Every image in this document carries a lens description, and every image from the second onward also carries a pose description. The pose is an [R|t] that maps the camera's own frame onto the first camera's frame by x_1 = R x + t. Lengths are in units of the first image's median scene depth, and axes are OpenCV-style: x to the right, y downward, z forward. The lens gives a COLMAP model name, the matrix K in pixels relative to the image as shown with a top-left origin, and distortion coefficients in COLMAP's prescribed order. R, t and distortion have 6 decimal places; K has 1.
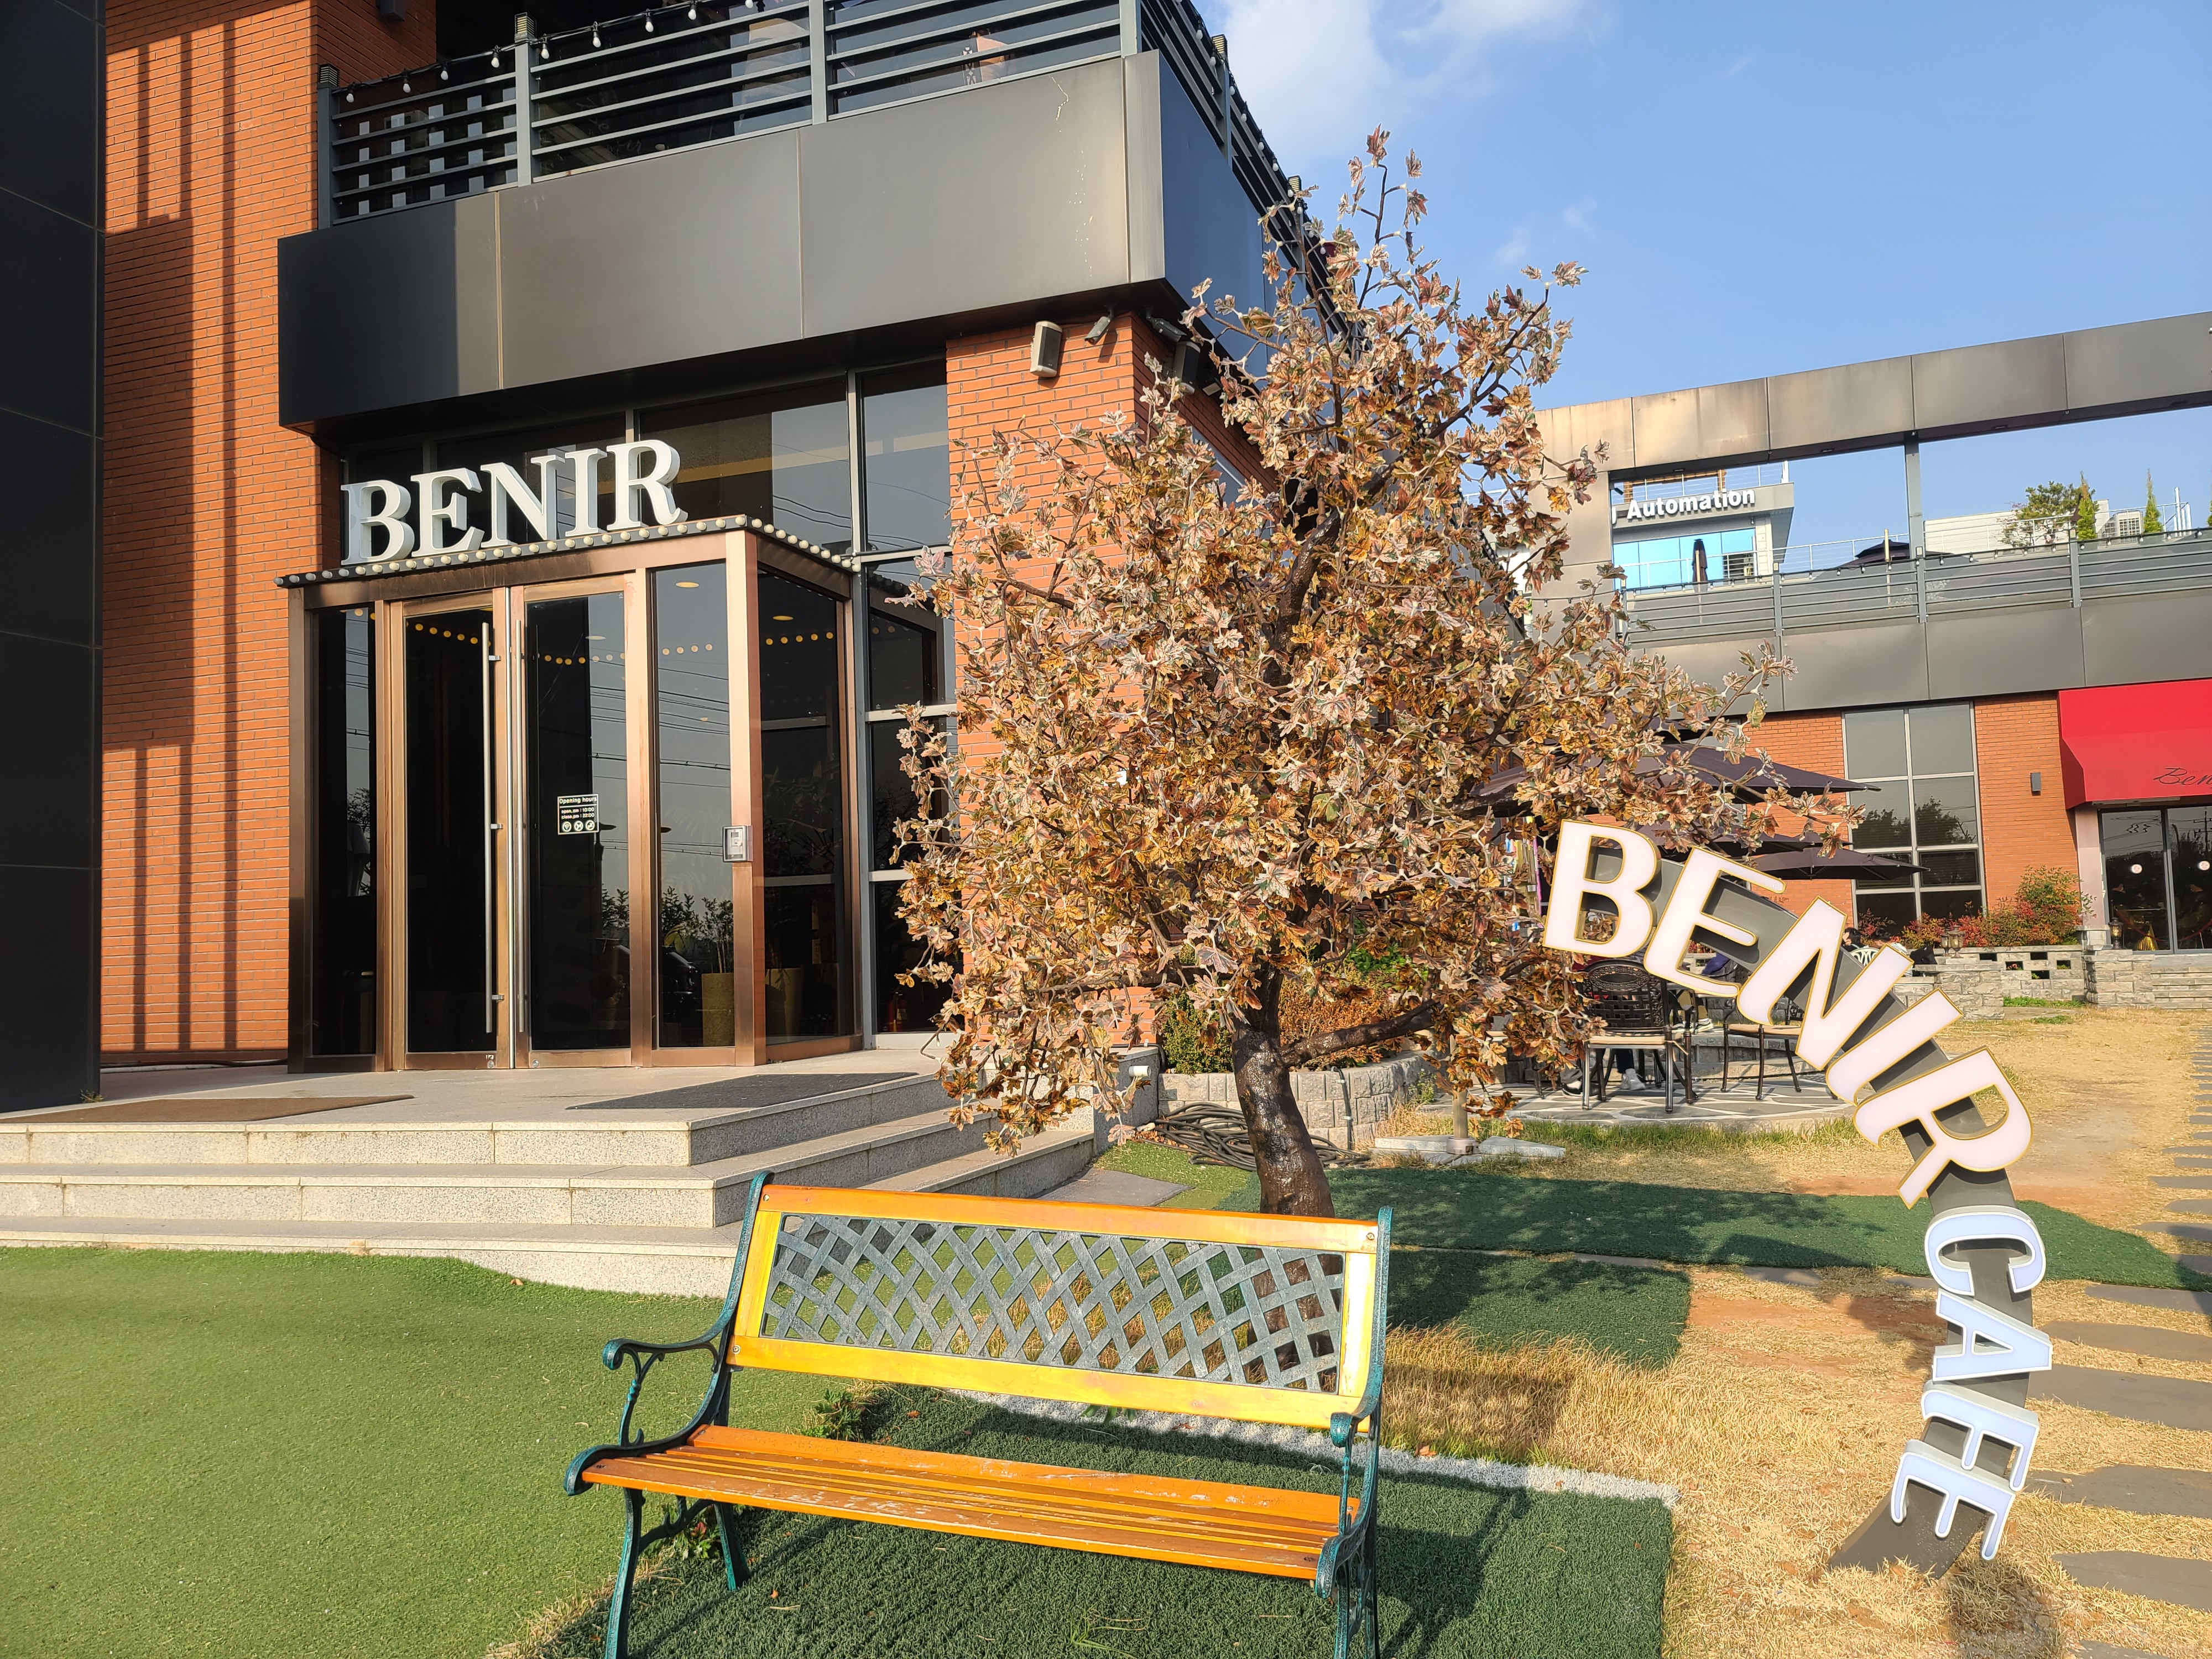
lens RADIAL K [[1622.8, 0, 1106.0], [0, 1622.8, 829.5], [0, 0, 1]] dist [0.057696, 0.001245]
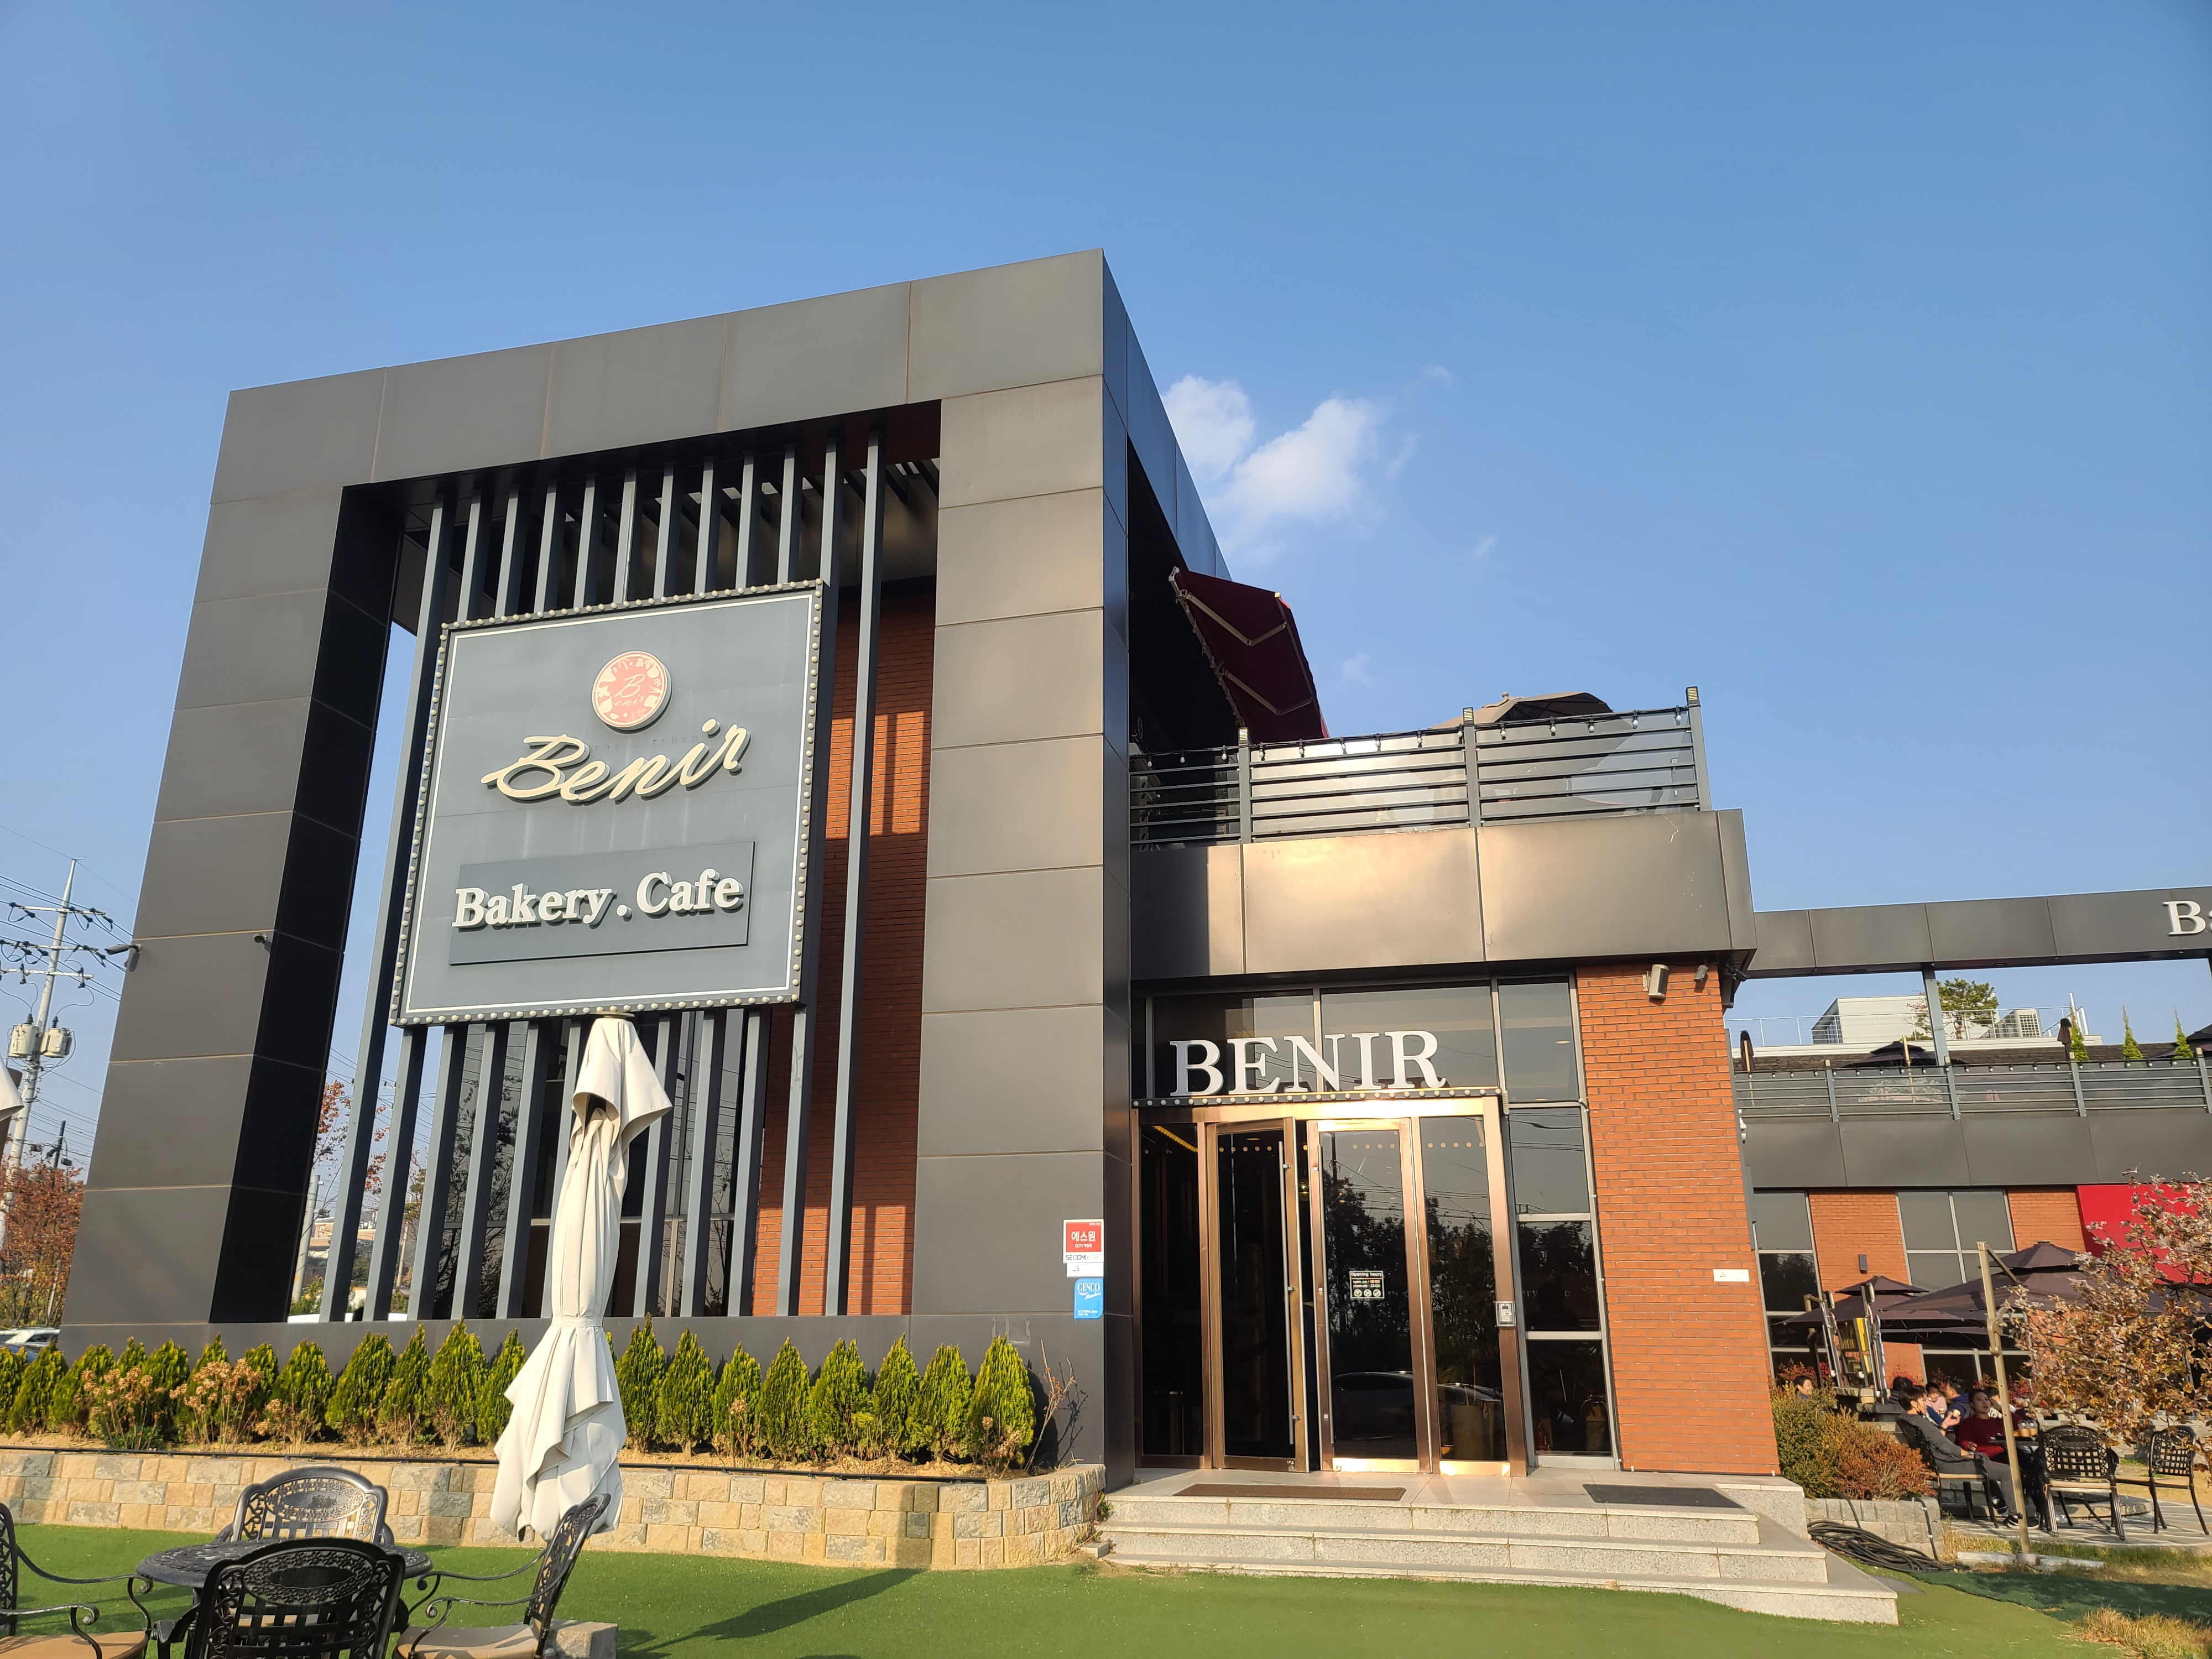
lens RADIAL K [[1576.6, 0, 1105.9], [0, 1576.6, 858.5], [0, 0, 1]] dist [0.077474, -0.050462]
pose [[0.996230, 0.057434, 0.065023, -0.665499], [-0.040918, 0.971949, -0.231603, -0.040943], [-0.076501, 0.228069, 0.970635, -0.437192]]
